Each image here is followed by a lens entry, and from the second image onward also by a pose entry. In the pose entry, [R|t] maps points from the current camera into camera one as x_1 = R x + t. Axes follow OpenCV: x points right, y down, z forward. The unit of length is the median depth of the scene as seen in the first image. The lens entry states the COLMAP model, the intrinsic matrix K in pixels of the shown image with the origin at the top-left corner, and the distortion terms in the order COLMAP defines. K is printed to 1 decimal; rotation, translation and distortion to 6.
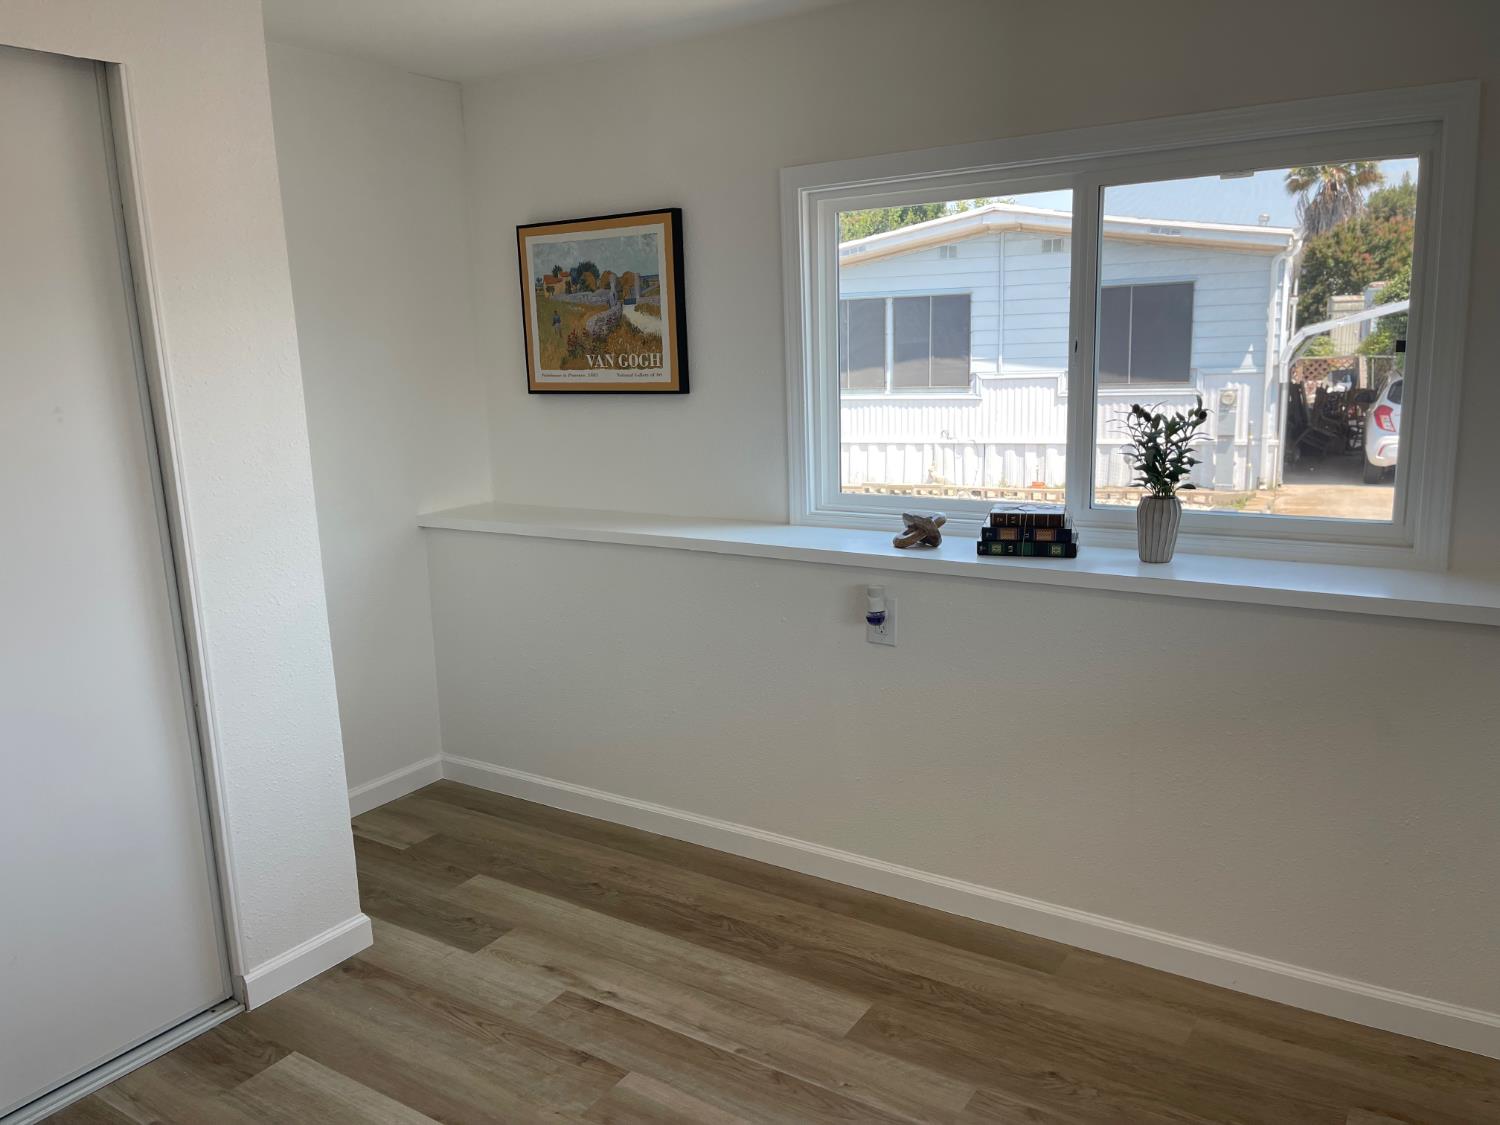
lens RADIAL K [[1136.4, 0, 750.0], [0, 1136.4, 562.5], [0, 0, 1]] dist [0.072011, -0.088144]
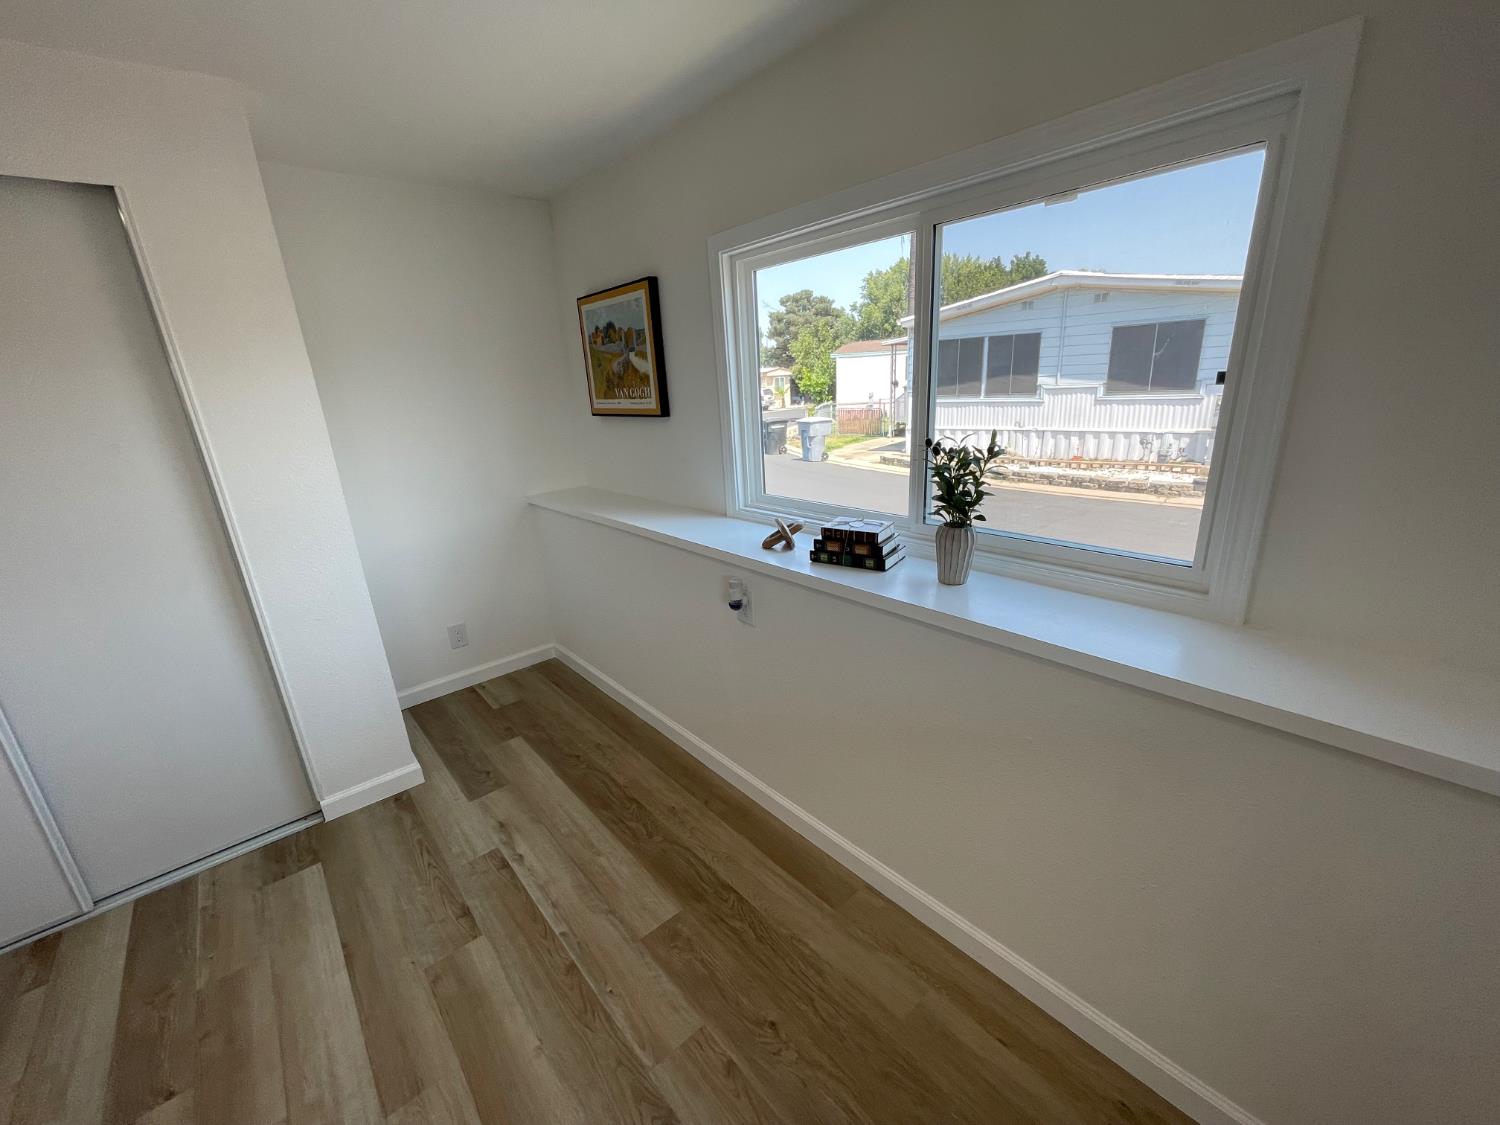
lens RADIAL K [[606.2, 0, 743.8], [0, 606.2, 570.3], [0, 0, 1]] dist [0.001239, -0.005005]
pose [[0.959372, 0.064361, -0.274706, 0.252343], [-0.028160, 0.990615, 0.133746, -0.065855], [0.280736, -0.120577, 0.952181, 0.308062]]
